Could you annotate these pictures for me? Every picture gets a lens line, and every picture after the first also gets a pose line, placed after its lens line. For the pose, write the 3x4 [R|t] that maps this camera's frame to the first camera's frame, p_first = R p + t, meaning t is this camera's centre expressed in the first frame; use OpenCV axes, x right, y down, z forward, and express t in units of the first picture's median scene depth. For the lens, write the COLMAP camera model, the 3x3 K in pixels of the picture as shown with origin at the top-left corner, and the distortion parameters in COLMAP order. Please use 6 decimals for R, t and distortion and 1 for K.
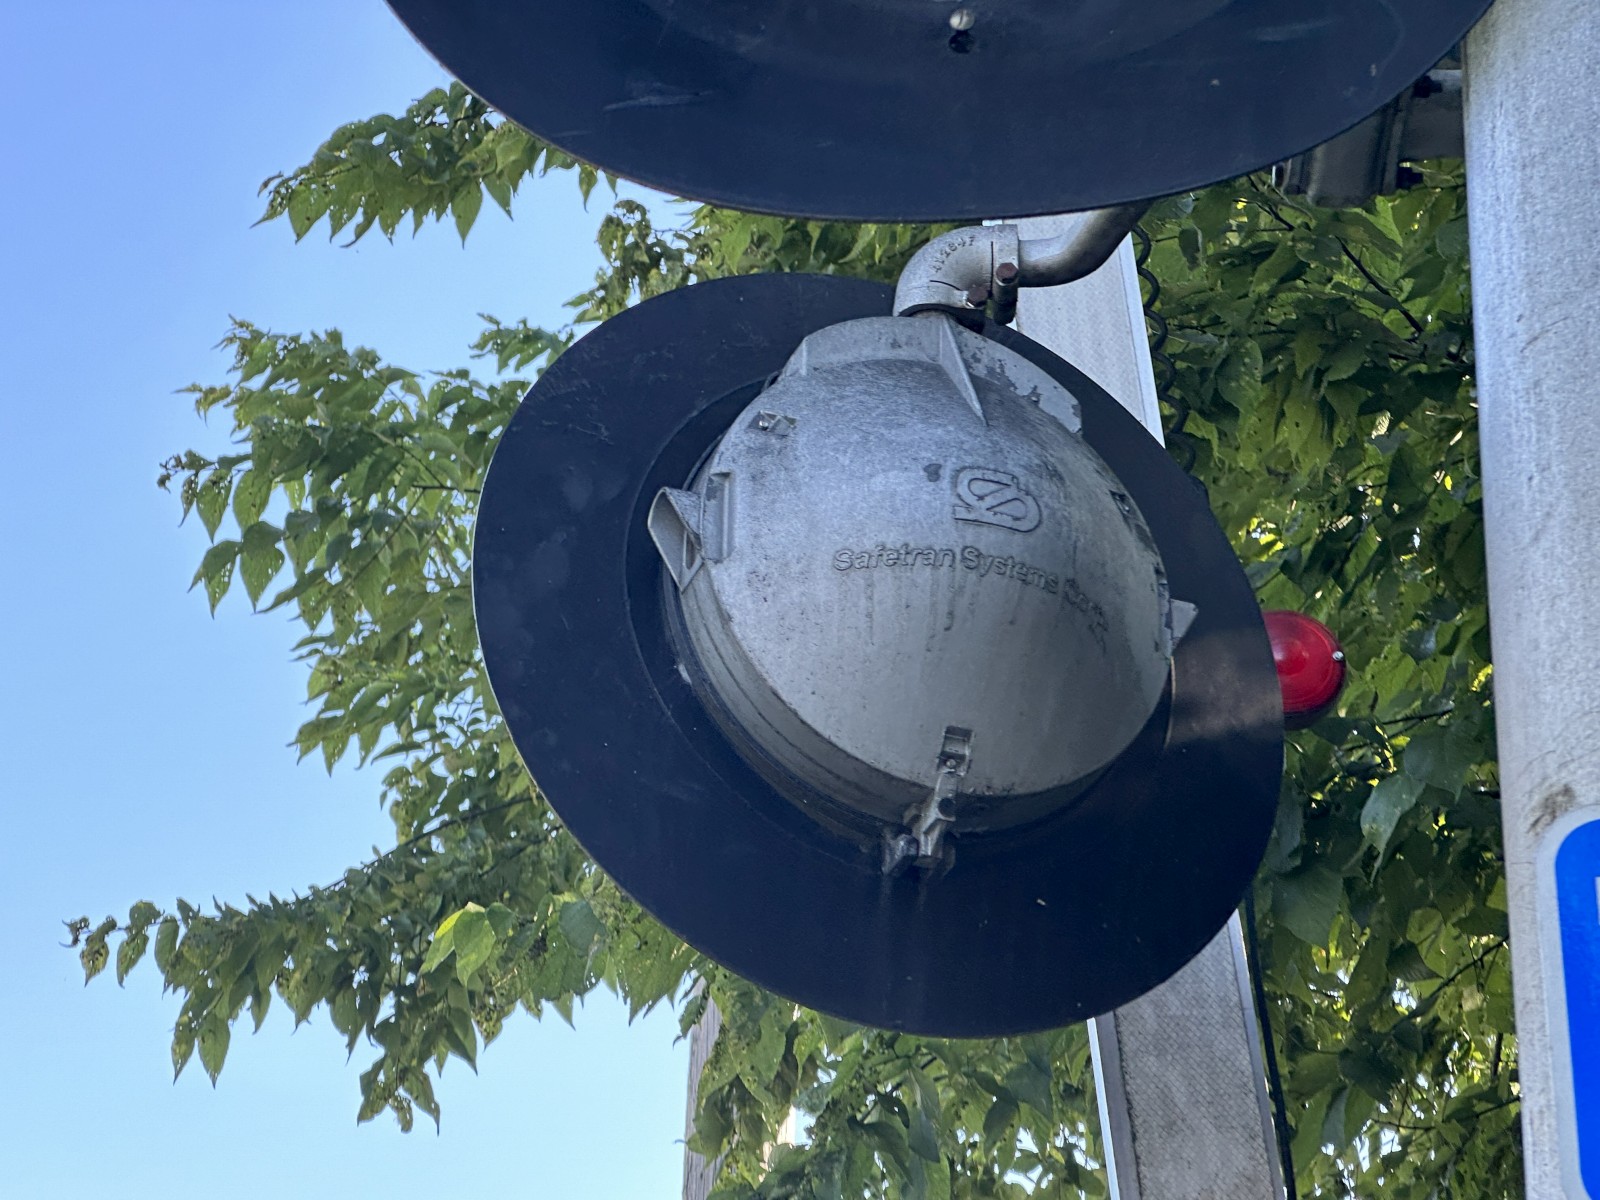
lens RADIAL K [[3756.8, 0, 840.4], [0, 3756.8, 552.6], [0, 0, 1]] dist [-0.162065, 6.683589]
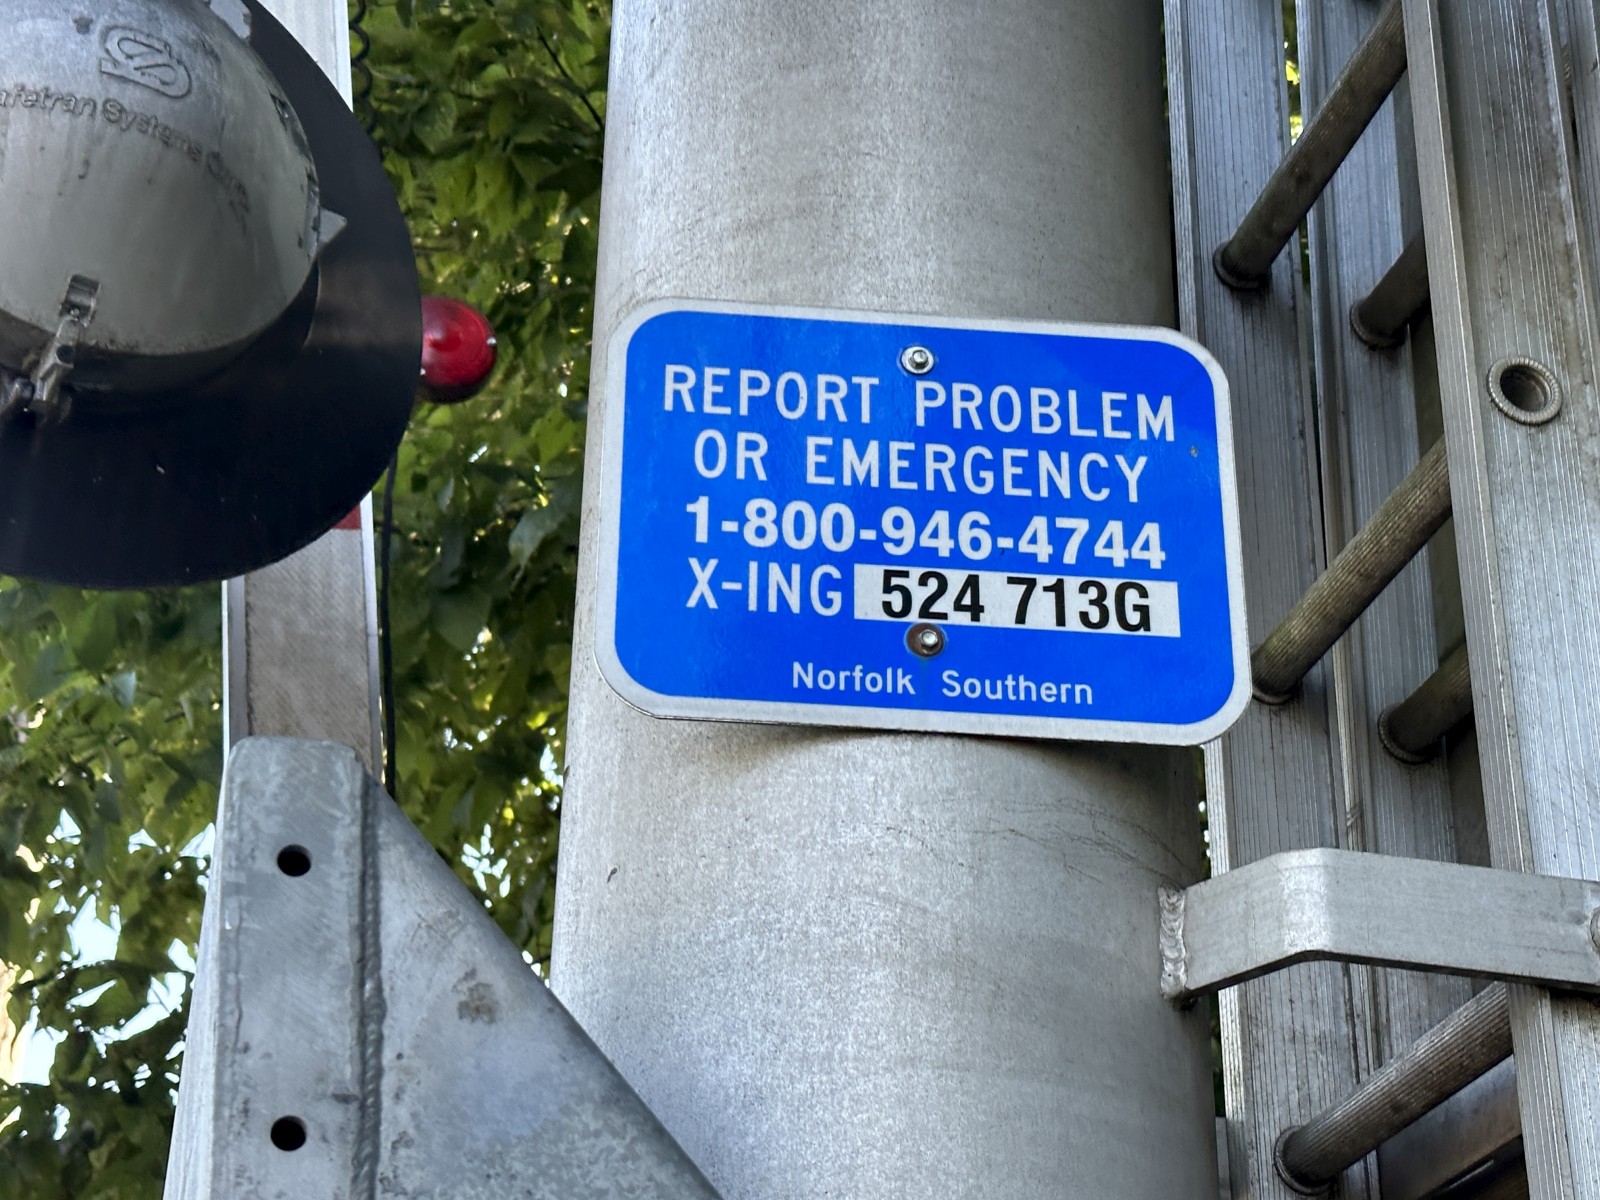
lens RADIAL K [[2854.8, 0, 800.0], [0, 2854.8, 600.0], [0, 0, 1]] dist [0.219677, -0.321250]
pose [[0.971199, 0.095003, 0.218512, 0.047311], [-0.104113, 0.994097, 0.030533, 0.075009], [-0.214321, -0.052404, 0.975357, 0.160902]]
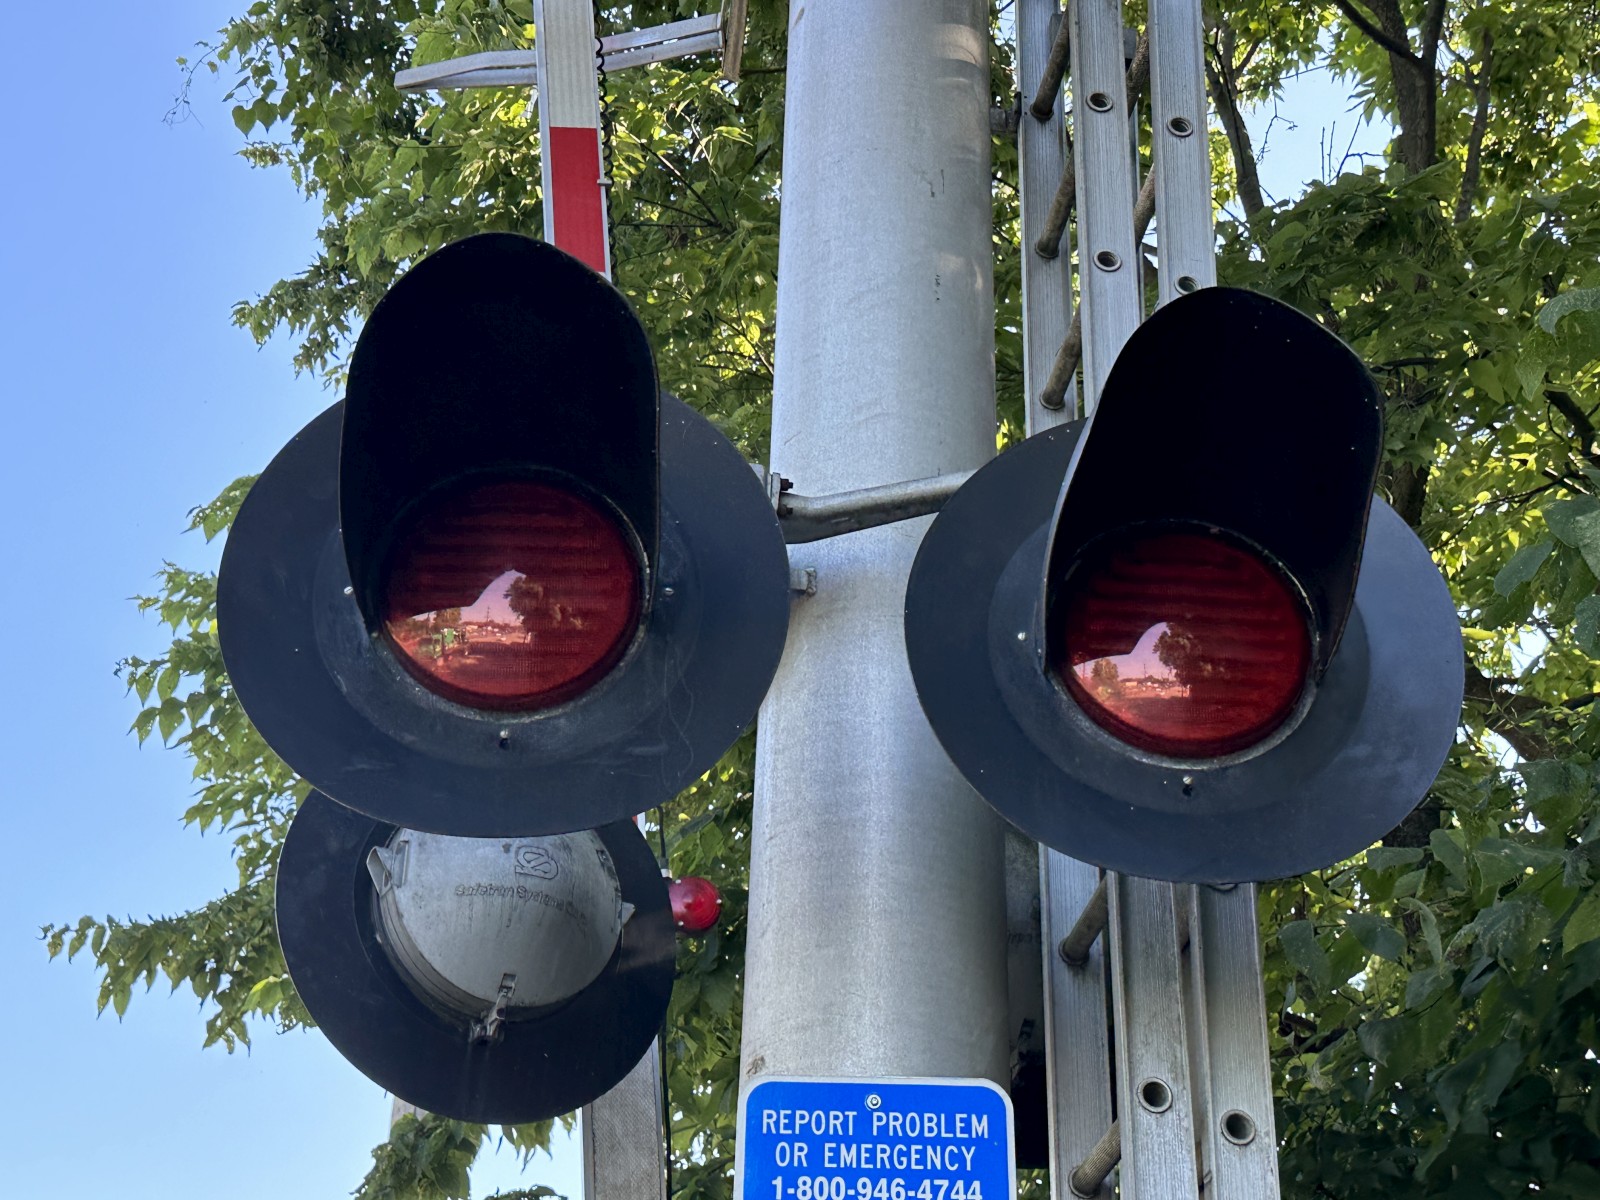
lens RADIAL K [[2212.7, 0, 791.6], [0, 2212.7, 598.5], [0, 0, 1]] dist [0.184287, 0.009836]
pose [[0.991290, 0.064713, 0.114702, 0.026113], [-0.061921, 0.997695, -0.027747, -0.115408], [-0.116234, 0.020403, 0.993012, -0.215673]]
